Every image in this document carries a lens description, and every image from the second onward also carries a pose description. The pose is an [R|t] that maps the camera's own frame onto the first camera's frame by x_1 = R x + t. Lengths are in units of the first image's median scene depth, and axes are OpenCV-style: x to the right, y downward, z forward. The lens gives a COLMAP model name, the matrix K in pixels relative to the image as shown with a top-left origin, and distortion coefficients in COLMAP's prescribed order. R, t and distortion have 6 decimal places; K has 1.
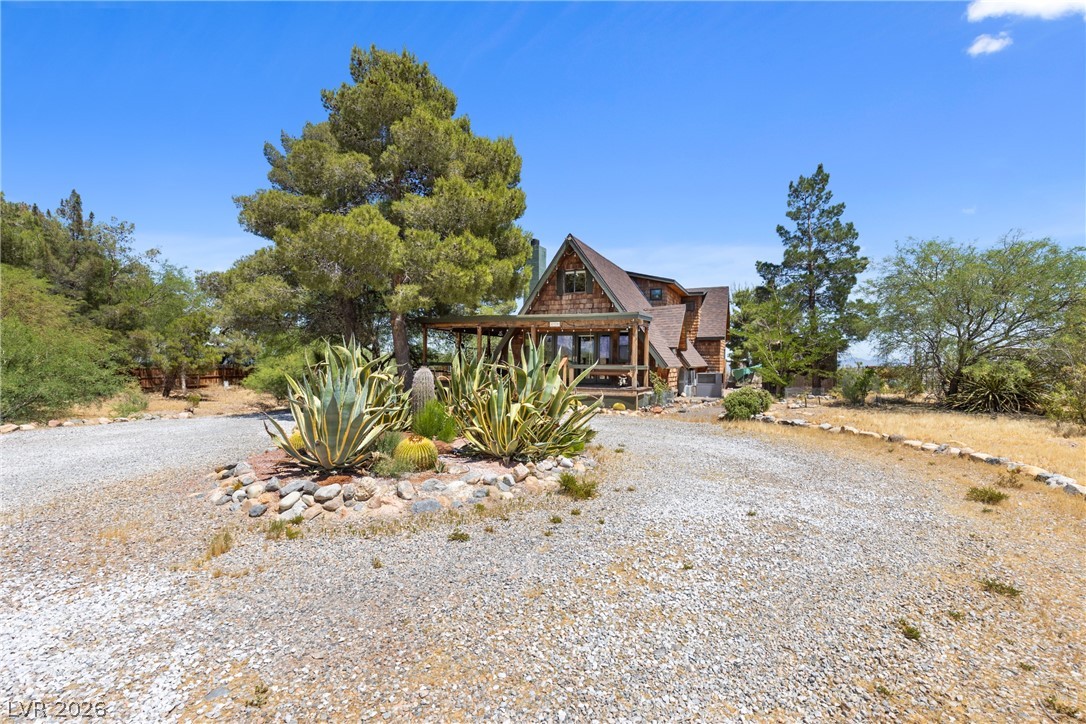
lens RADIAL K [[502.8, 0, 543.0], [0, 502.8, 362.0], [0, 0, 1]] dist [-0.000648, -0.000070]
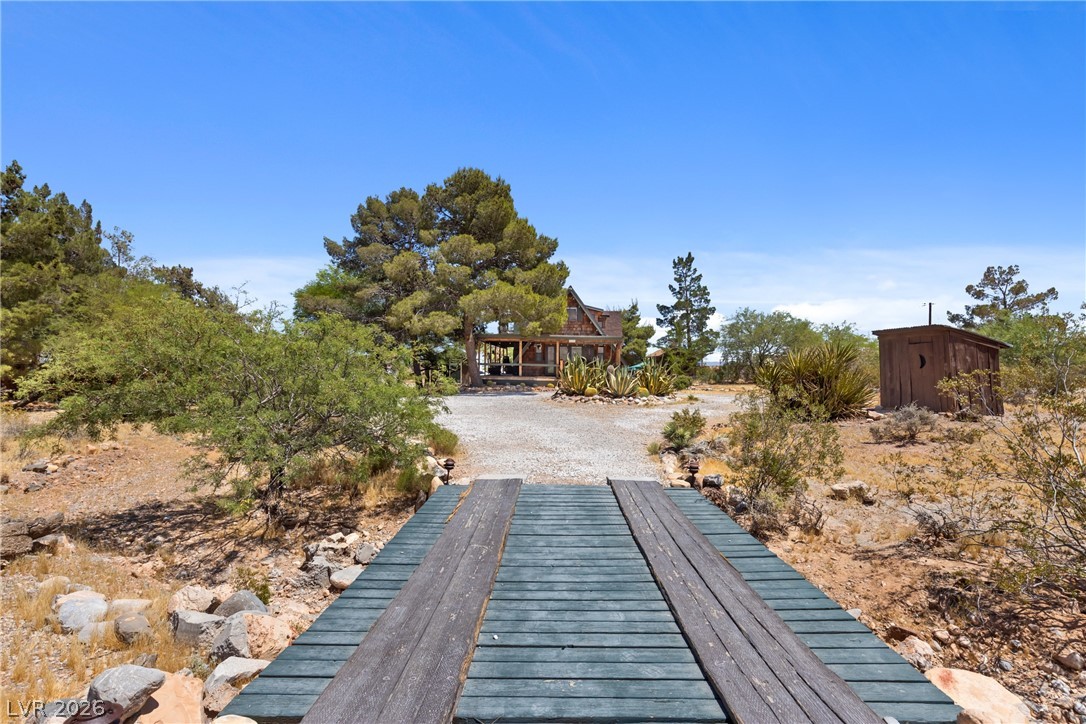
lens RADIAL K [[541.2, 0, 543.0], [0, 541.2, 362.0], [0, 0, 1]] dist [0.001020, 0.000058]
pose [[0.935519, 0.004226, 0.353252, -0.632002], [-0.003179, 0.999989, -0.003544, 0.004844], [-0.353263, 0.002193, 0.935522, -0.626038]]
